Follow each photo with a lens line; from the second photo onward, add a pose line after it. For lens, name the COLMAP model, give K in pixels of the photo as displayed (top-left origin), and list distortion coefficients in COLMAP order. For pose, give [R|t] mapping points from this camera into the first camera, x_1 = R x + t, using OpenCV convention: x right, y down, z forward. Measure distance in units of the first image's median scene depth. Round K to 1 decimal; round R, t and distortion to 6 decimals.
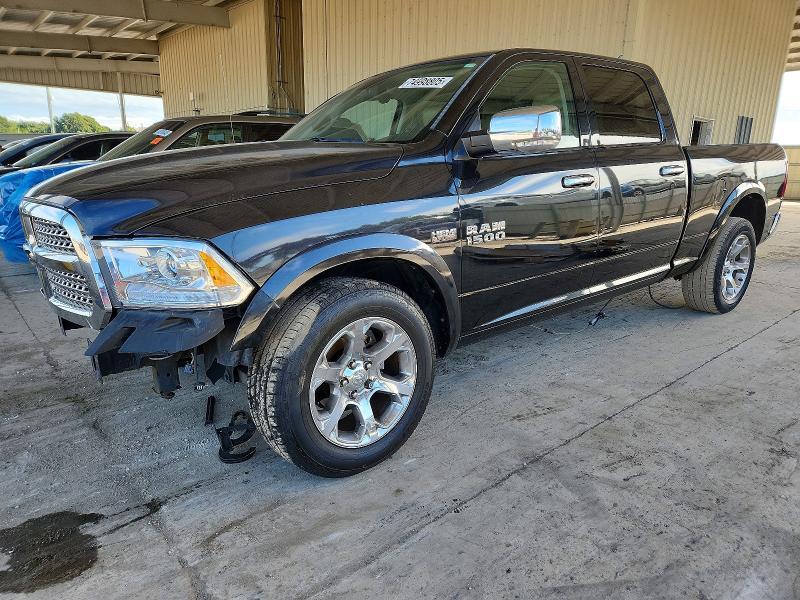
lens RADIAL K [[550.5, 0, 394.6], [0, 550.5, 299.2], [0, 0, 1]] dist [0.004691, -0.000547]
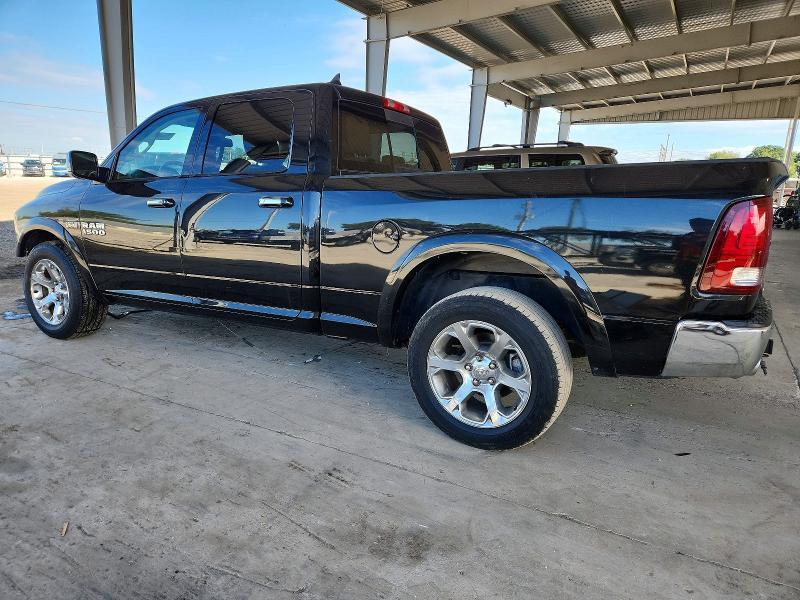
lens RADIAL K [[550.5, 0, 394.6], [0, 550.5, 299.2], [0, 0, 1]] dist [0.004691, -0.000547]
pose [[0.341869, 0.192056, -0.919913, 1.686310], [-0.241126, 0.964049, 0.111660, -0.267134], [0.908286, 0.183642, 0.375888, 1.046932]]
